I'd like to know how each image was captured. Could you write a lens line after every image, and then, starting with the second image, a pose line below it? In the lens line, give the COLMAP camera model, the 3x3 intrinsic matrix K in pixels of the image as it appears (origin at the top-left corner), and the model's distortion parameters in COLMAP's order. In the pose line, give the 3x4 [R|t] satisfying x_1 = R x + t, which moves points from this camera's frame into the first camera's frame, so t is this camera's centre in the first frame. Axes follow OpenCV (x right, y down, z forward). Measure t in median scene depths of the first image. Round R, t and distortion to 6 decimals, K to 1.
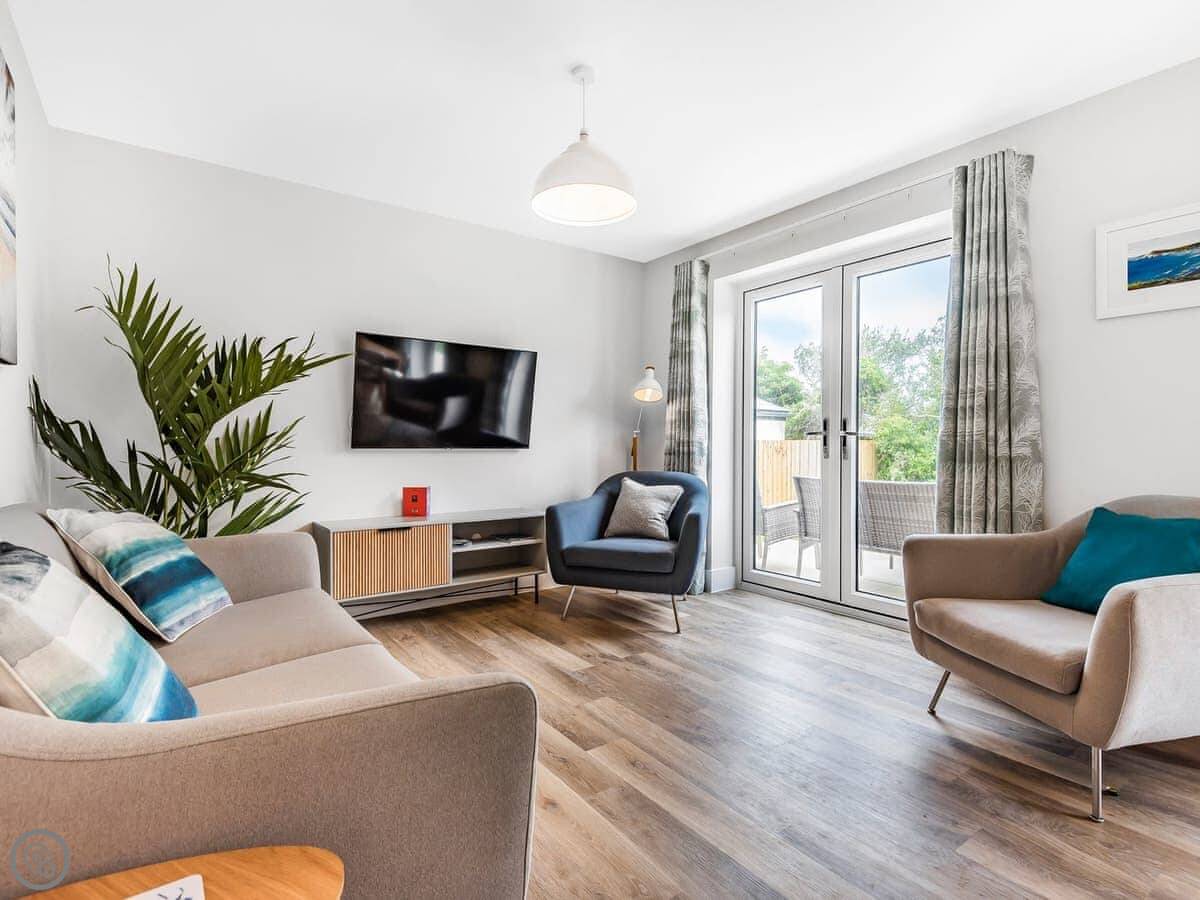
lens RADIAL K [[579.5, 0, 587.7], [0, 579.5, 450.1], [0, 0, 1]] dist [0.030165, -0.000770]
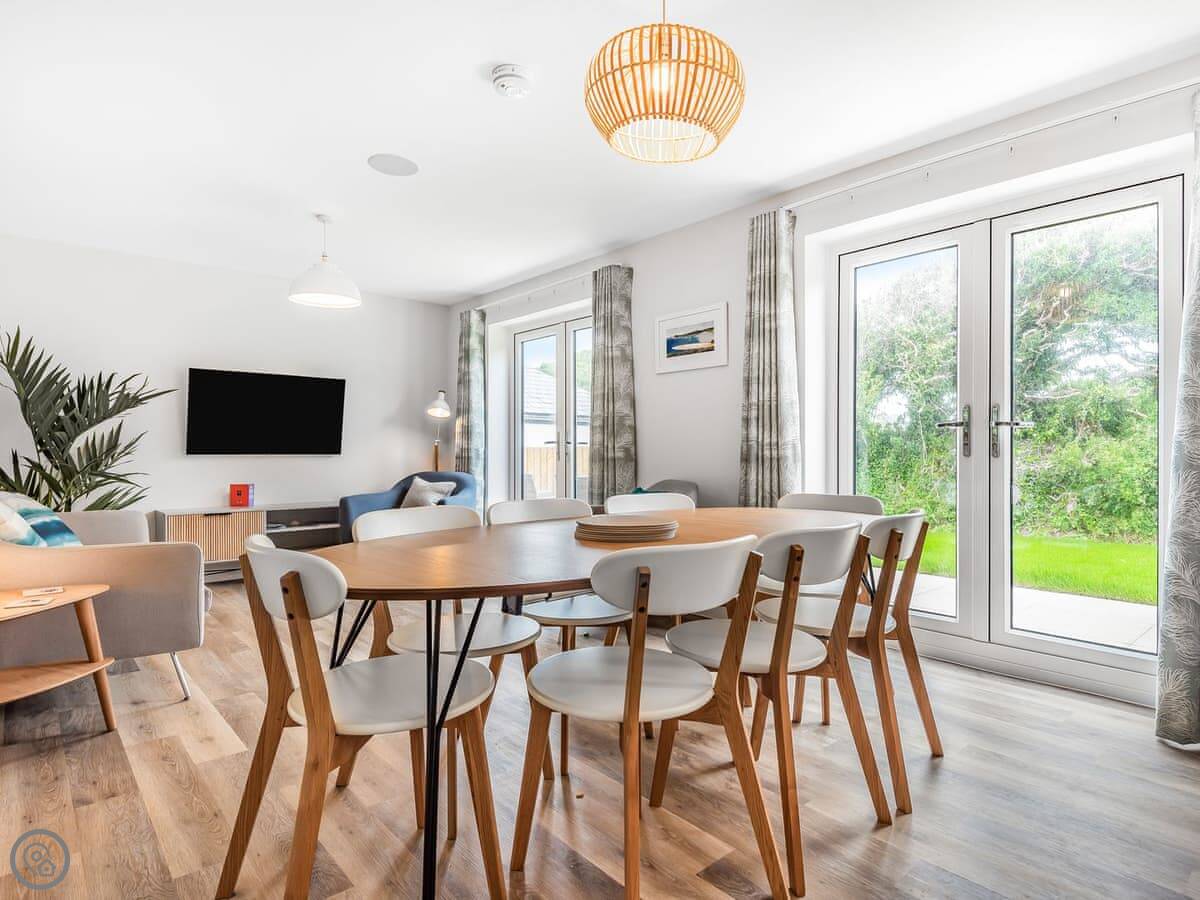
lens RADIAL K [[650.3, 0, 592.9], [0, 650.3, 454.2], [0, 0, 1]] dist [0.028559, -0.012184]
pose [[0.996413, -0.004385, 0.084511, 0.447514], [0.004920, 0.999969, -0.006122, 0.010690], [-0.084481, 0.006516, 0.996404, -0.654362]]
